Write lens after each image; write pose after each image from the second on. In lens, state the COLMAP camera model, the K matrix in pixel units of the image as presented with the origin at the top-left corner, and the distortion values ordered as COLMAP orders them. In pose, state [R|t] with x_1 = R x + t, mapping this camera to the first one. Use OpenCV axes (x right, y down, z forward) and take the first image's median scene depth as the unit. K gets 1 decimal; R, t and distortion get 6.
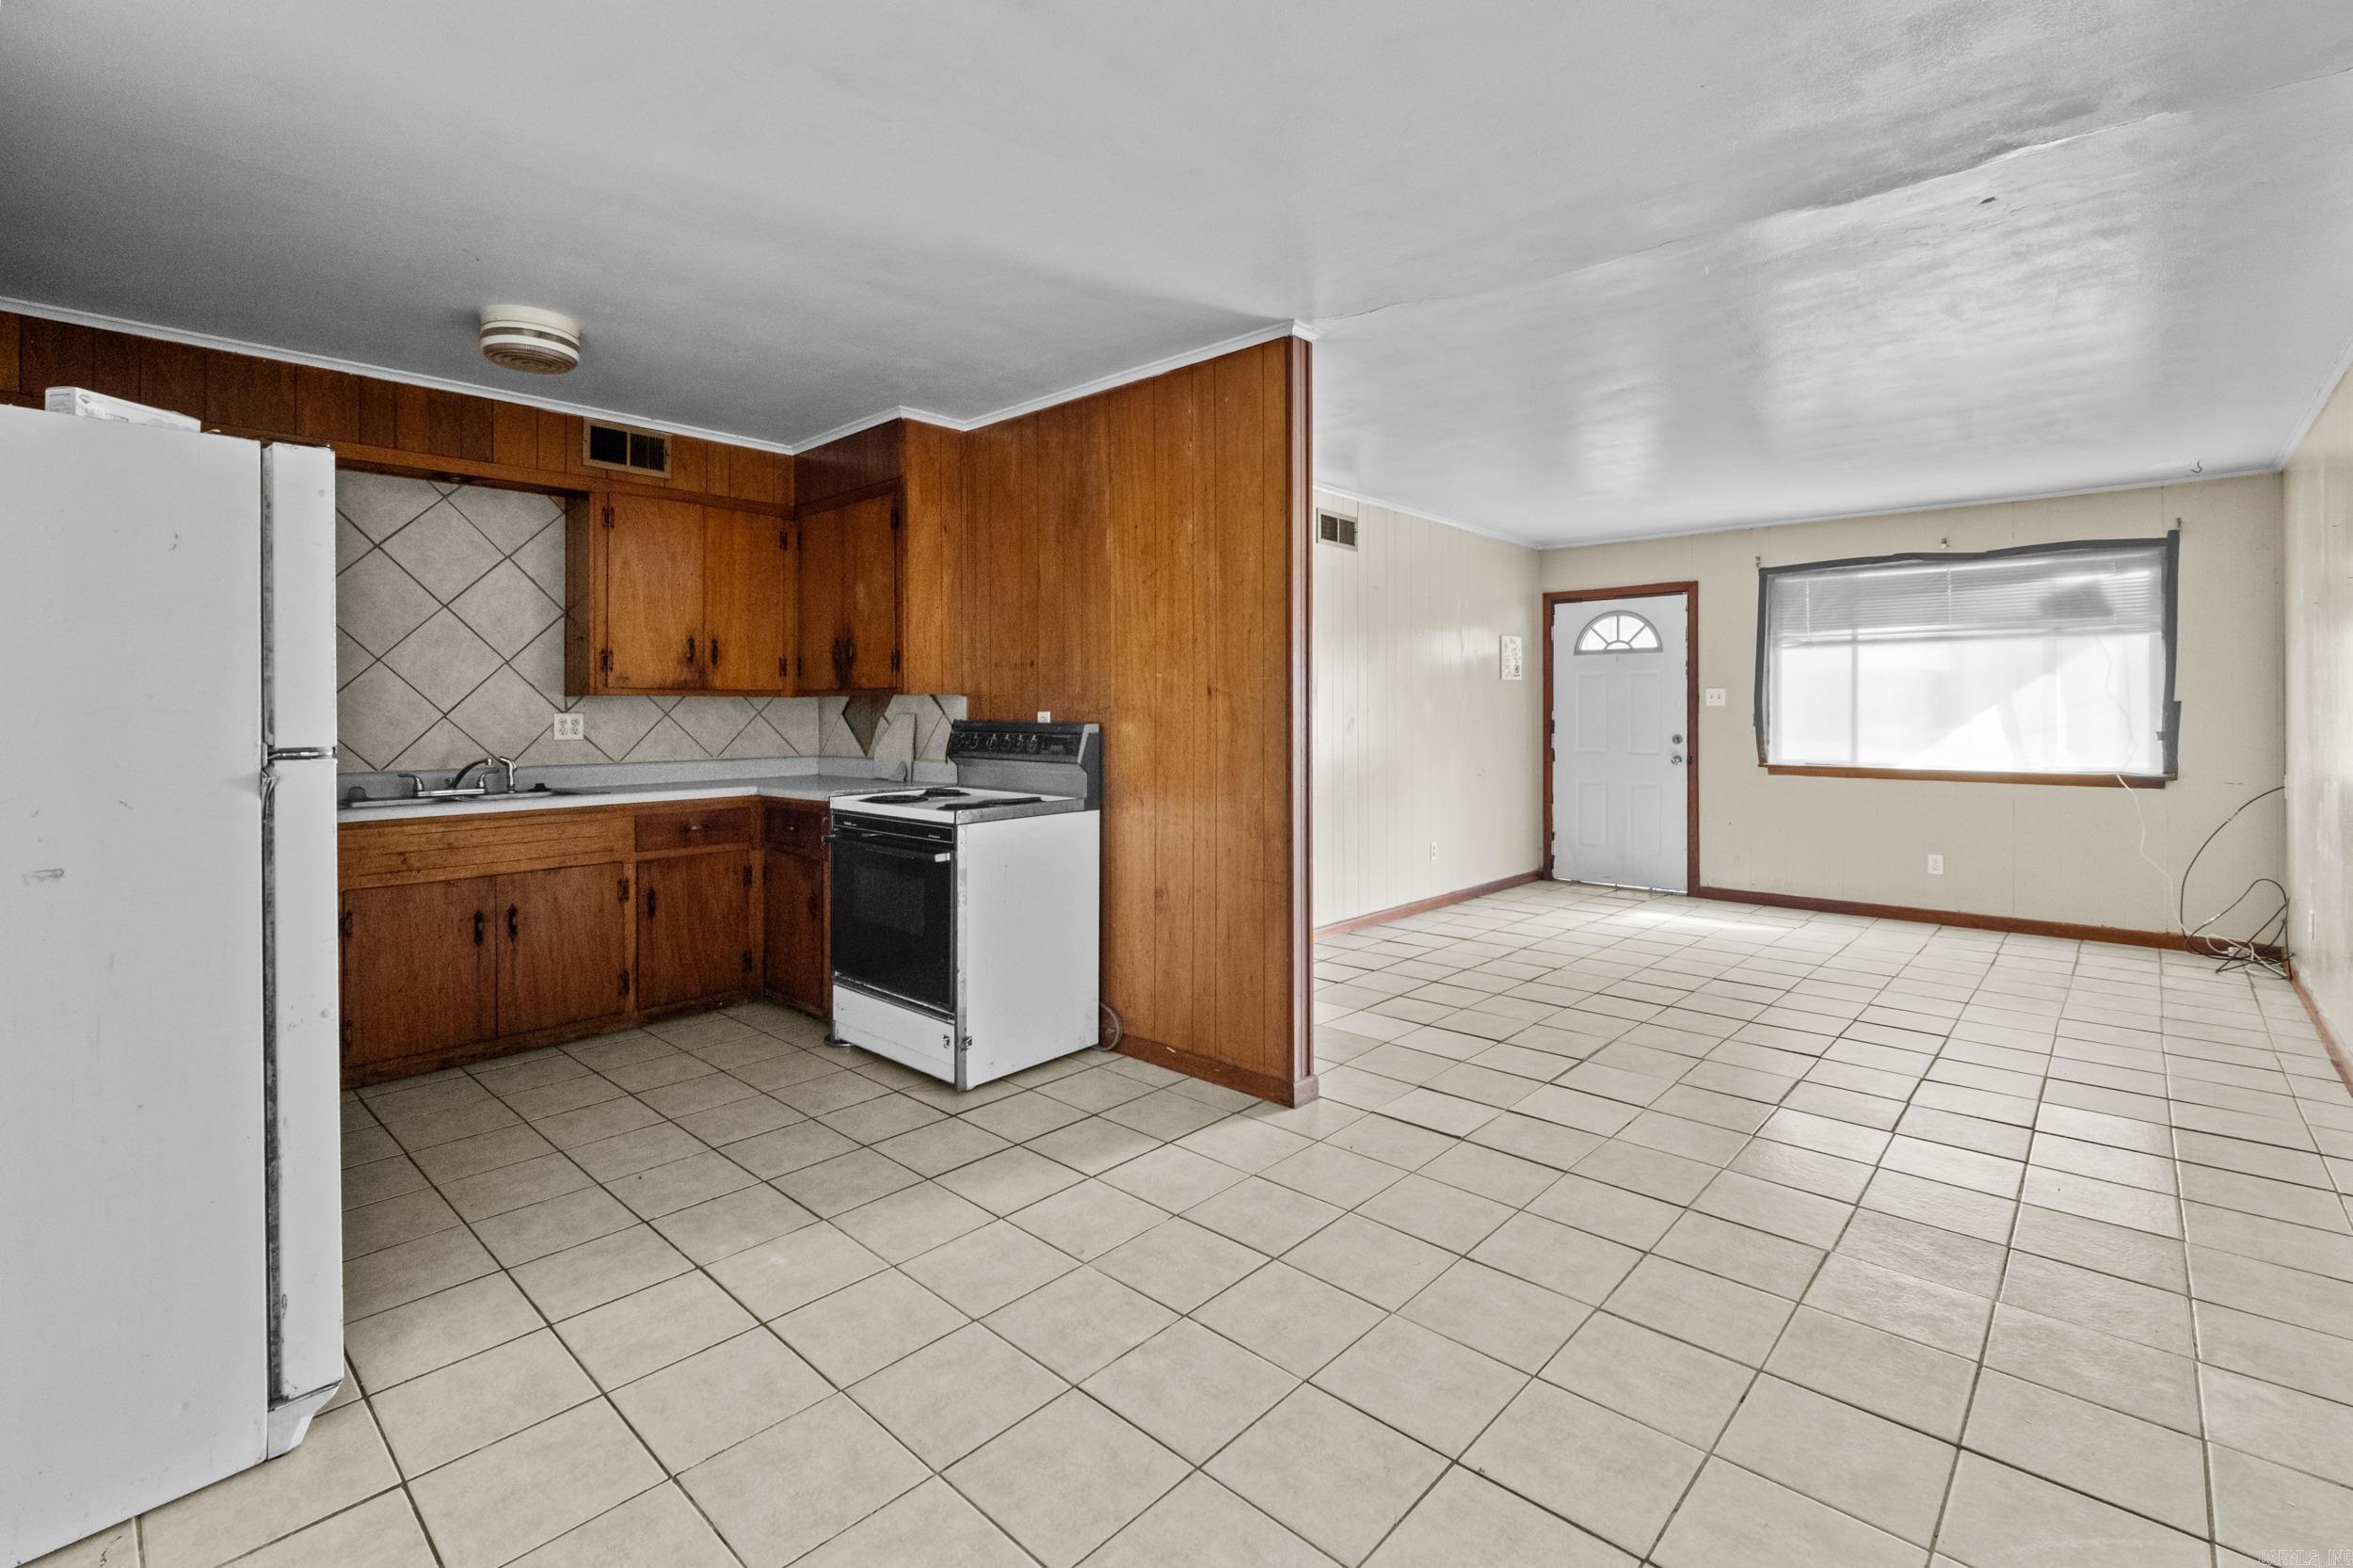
lens RADIAL K [[1031.0, 0, 1162.9], [0, 1031.0, 774.7], [0, 0, 1]] dist [-0.006571, 0.000315]
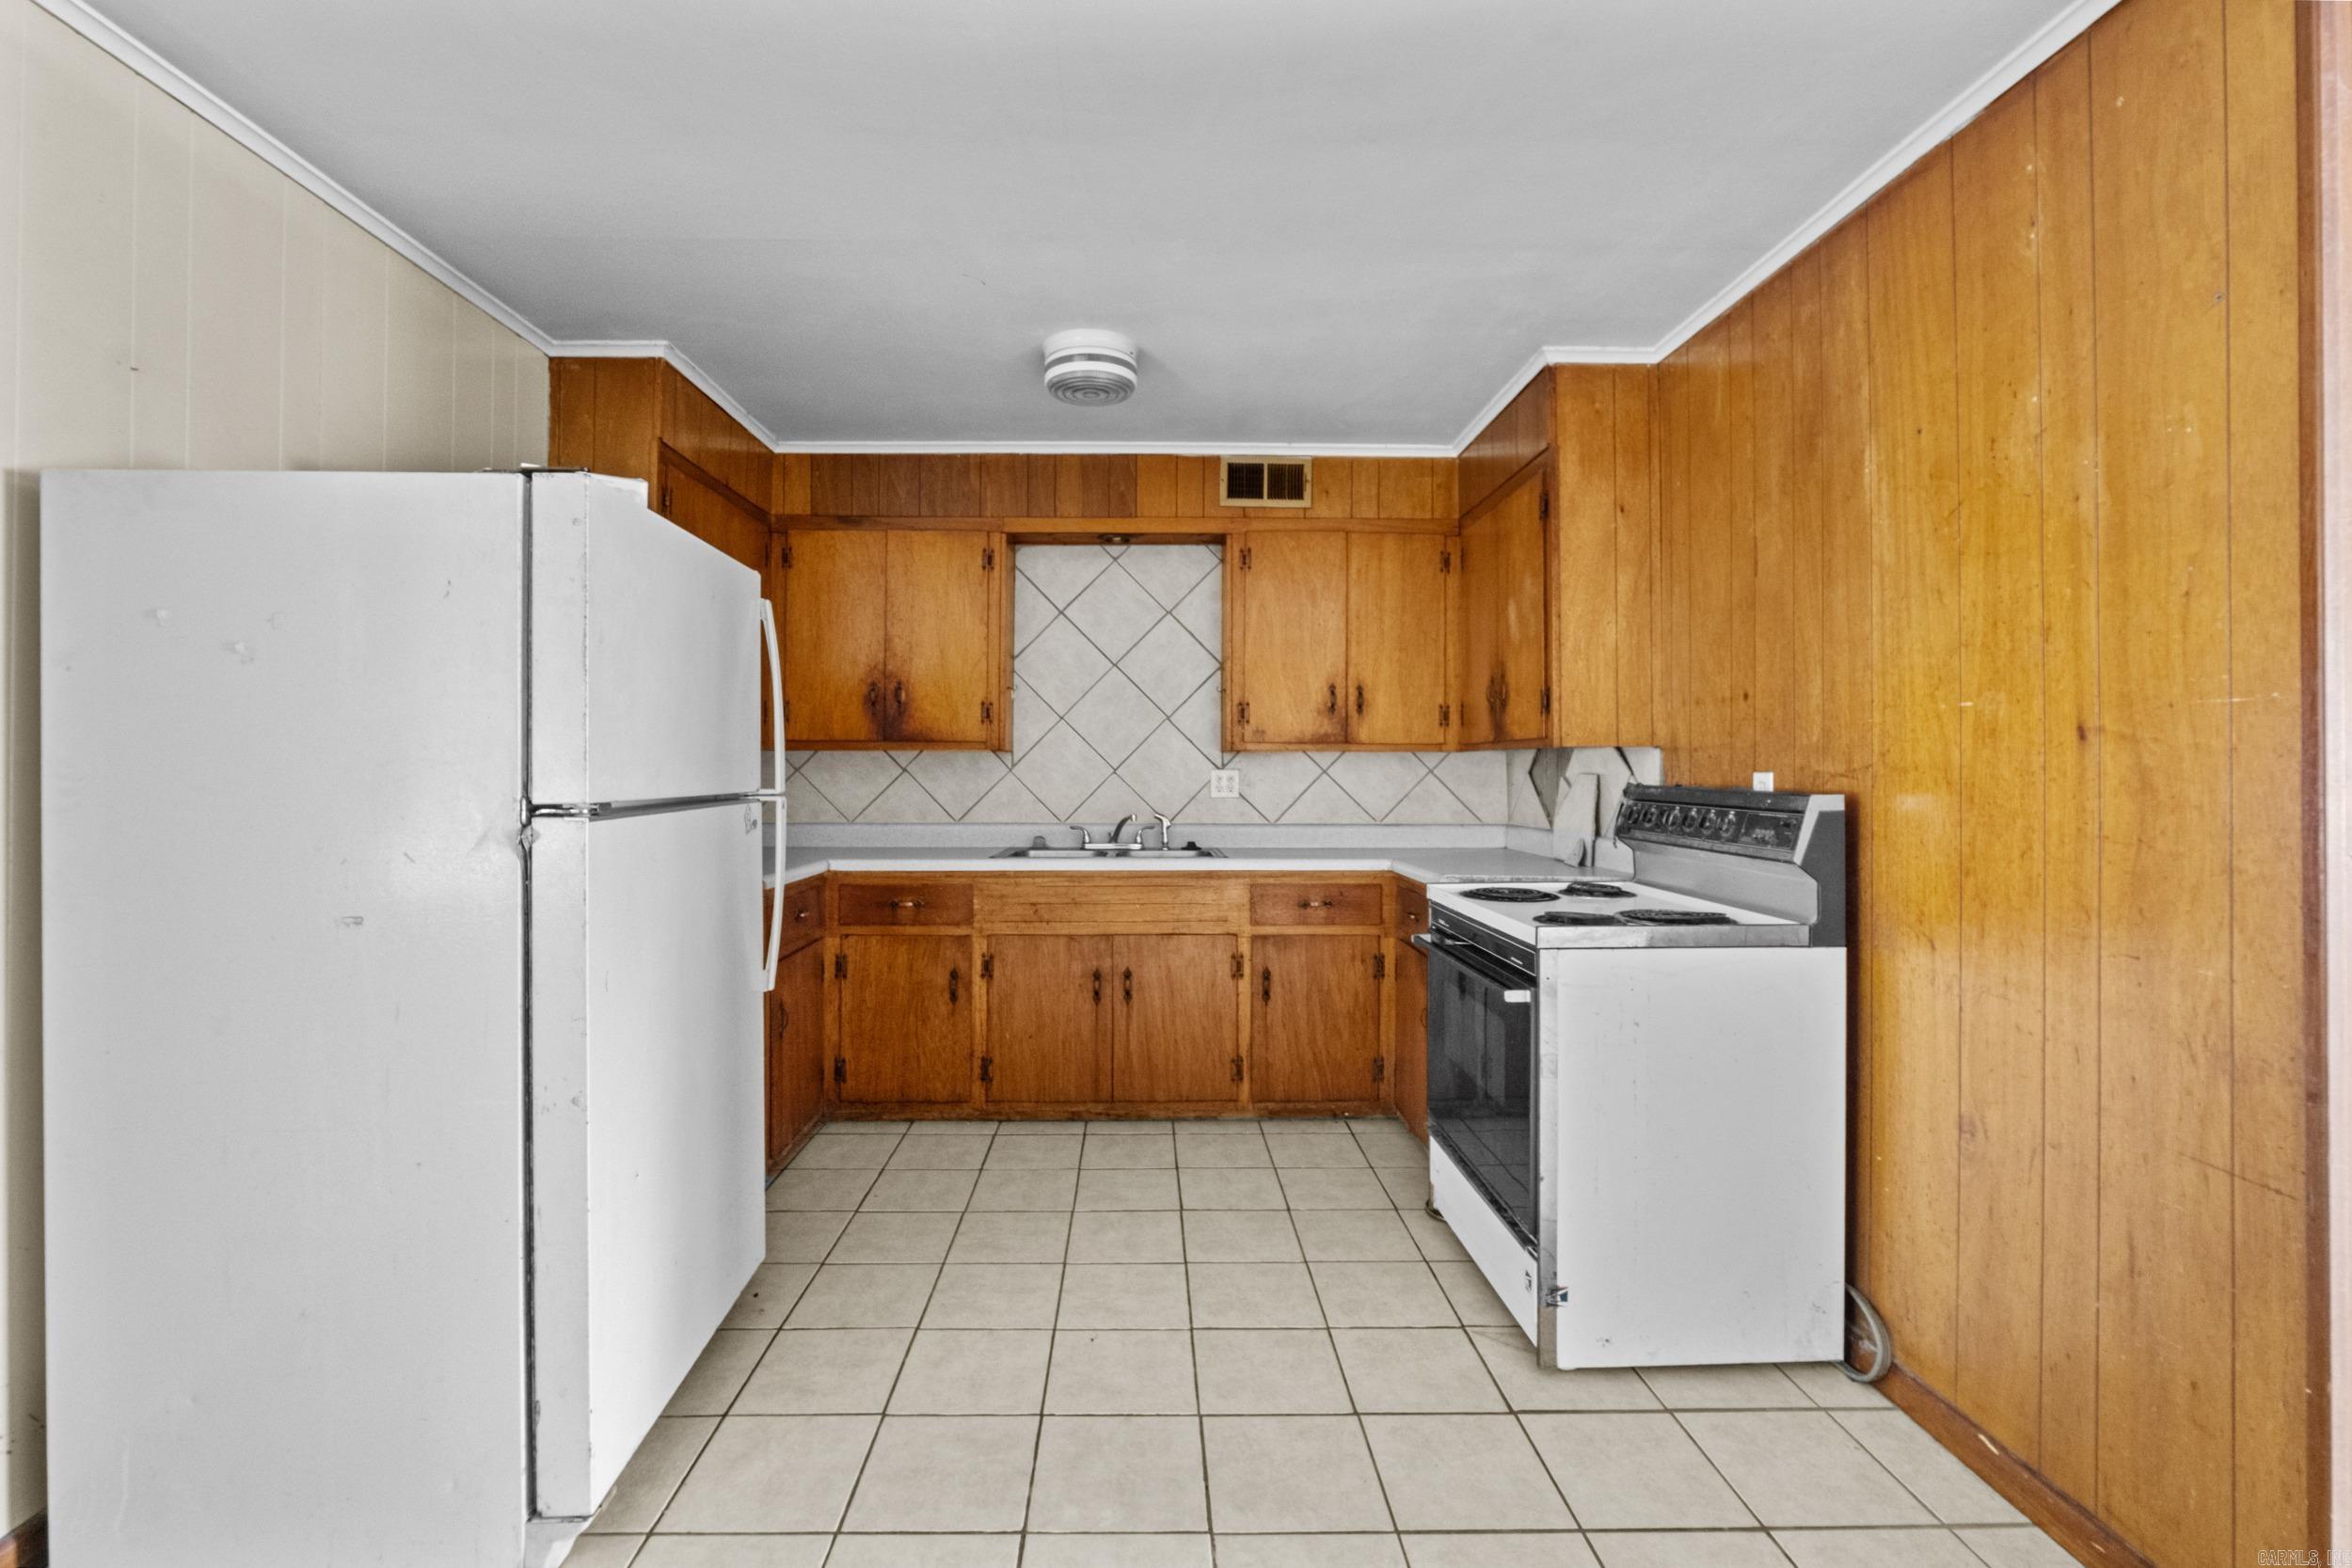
lens RADIAL K [[1030.5, 0, 1162.4], [0, 1030.5, 774.7], [0, 0, 1]] dist [-0.006571, 0.000315]
pose [[0.693326, 0.010298, -0.720550, 0.081201], [-0.051180, 0.998077, -0.034981, -0.020733], [0.718804, 0.061131, 0.692520, 0.327517]]
